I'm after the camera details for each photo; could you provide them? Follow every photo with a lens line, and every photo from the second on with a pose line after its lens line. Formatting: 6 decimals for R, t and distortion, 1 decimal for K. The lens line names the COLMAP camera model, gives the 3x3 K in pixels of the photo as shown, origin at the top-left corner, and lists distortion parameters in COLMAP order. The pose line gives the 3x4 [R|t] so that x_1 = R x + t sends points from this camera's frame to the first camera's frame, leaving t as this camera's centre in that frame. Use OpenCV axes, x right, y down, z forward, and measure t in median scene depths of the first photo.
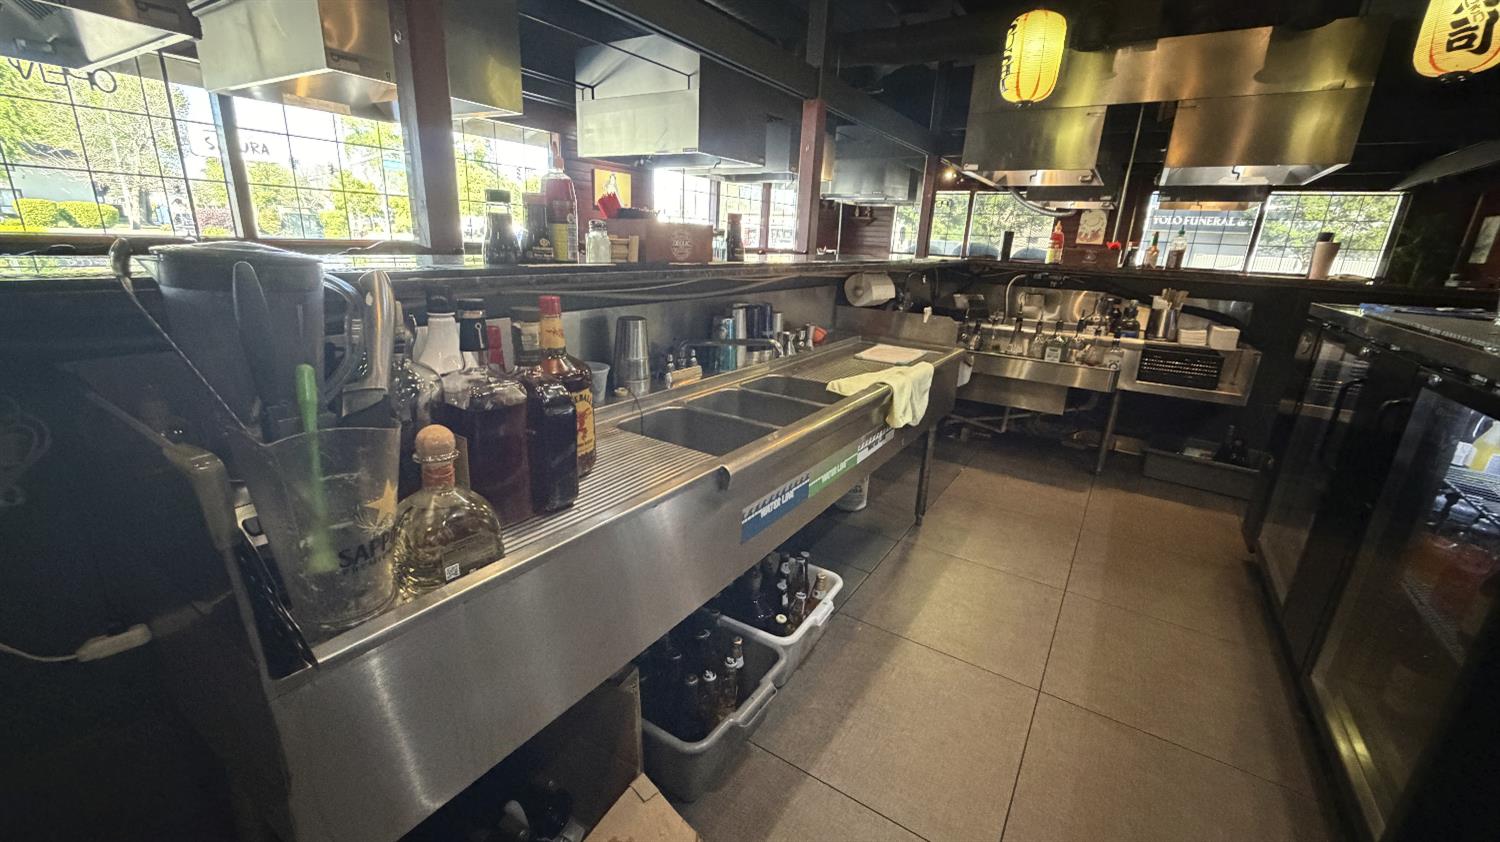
lens RADIAL K [[596.8, 0, 746.4], [0, 596.8, 419.2], [0, 0, 1]] dist [-0.001241, 0.000265]
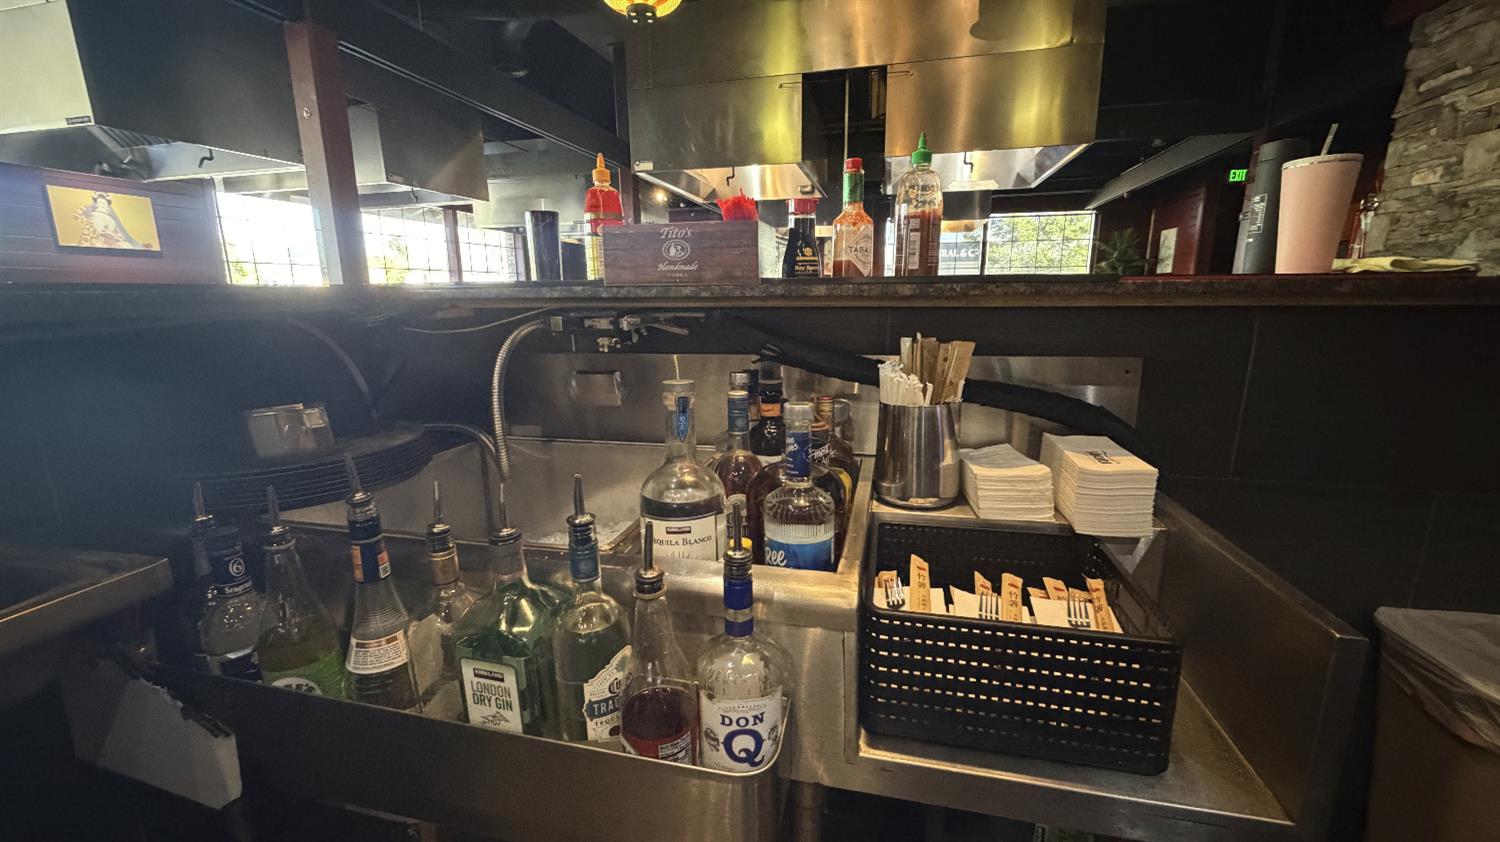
lens RADIAL K [[596.8, 0, 746.4], [0, 596.8, 419.2], [0, 0, 1]] dist [-0.001241, 0.000265]
pose [[0.943038, -0.121616, 0.309659, 0.239976], [0.145183, 0.987922, -0.054144, -0.078559], [-0.299334, 0.096017, 0.949305, 0.337529]]
